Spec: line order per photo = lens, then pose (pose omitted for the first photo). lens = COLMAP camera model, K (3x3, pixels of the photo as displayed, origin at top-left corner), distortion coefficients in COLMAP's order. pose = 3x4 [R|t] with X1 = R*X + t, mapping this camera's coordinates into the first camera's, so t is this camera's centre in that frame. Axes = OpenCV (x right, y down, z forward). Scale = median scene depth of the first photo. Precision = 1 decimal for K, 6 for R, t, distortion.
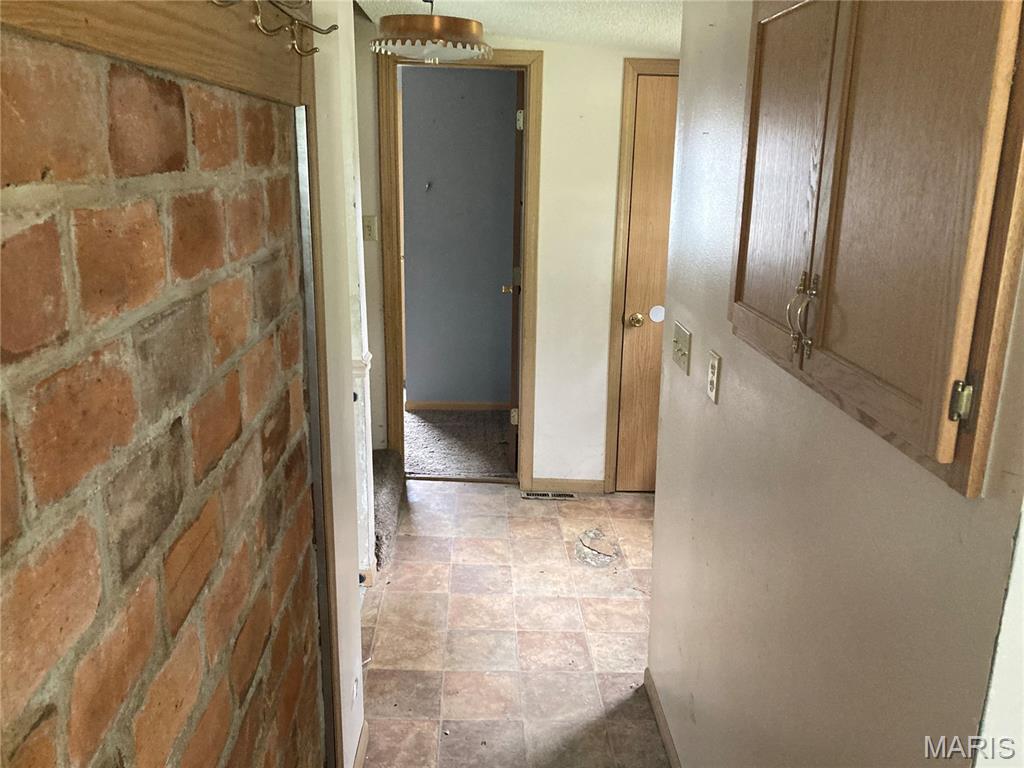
lens RADIAL K [[838.7, 0, 512.0], [0, 838.7, 384.0], [0, 0, 1]] dist [0.030659, -0.009831]
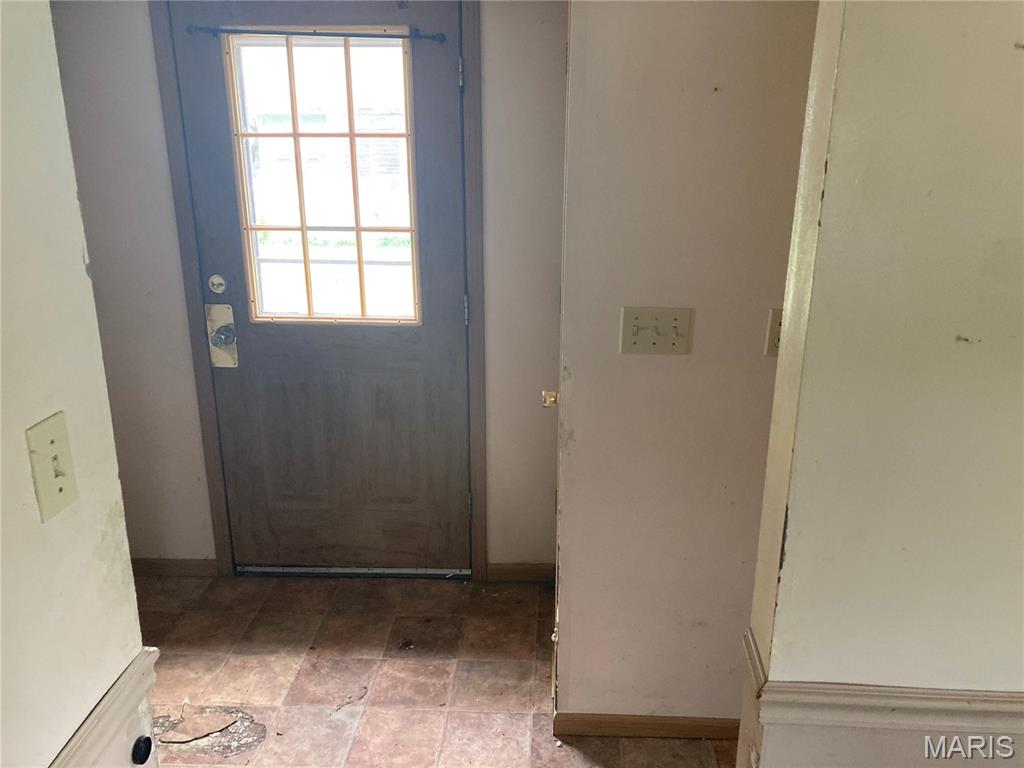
lens RADIAL K [[838.7, 0, 512.0], [0, 838.7, 384.0], [0, 0, 1]] dist [0.030659, -0.009831]
pose [[0.092201, -0.320124, 0.942878, -0.439820], [0.265749, 0.920477, 0.286531, -0.187195], [-0.959623, 0.224150, 0.169942, 0.656390]]
